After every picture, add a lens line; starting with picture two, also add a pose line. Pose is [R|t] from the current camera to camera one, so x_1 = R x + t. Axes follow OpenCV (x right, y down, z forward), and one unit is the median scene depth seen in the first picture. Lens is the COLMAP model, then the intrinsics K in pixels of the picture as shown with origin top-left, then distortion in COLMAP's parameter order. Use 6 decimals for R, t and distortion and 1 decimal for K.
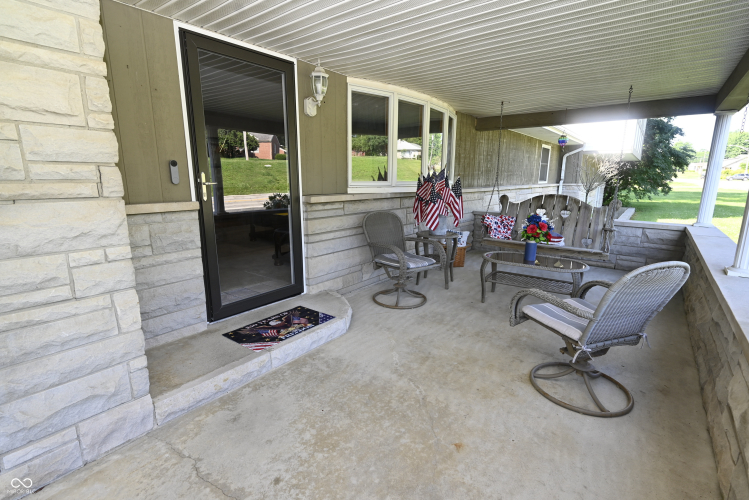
lens RADIAL K [[362.7, 0, 373.9], [0, 362.7, 254.5], [0, 0, 1]] dist [-0.000624, 0.000276]
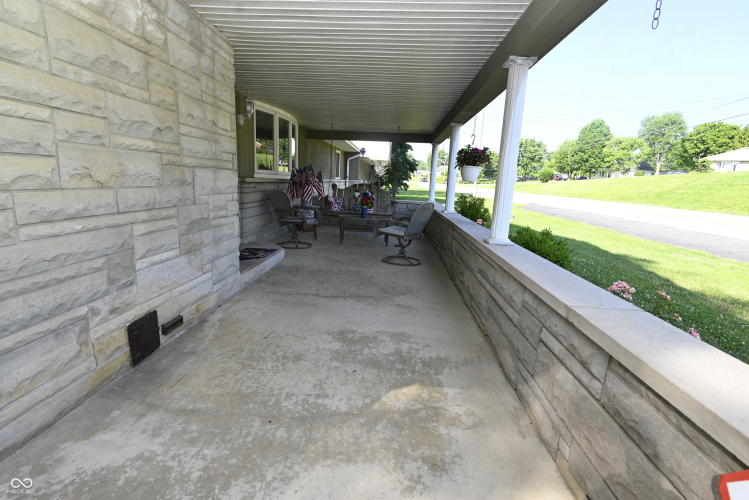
lens RADIAL K [[362.7, 0, 374.5], [0, 362.7, 252.4], [0, 0, 1]] dist [-0.000624, 0.000276]
pose [[0.825082, -0.078876, 0.559480, -0.412236], [0.078141, 0.996622, 0.025268, 0.108668], [-0.559583, 0.022870, 0.828458, -0.392810]]
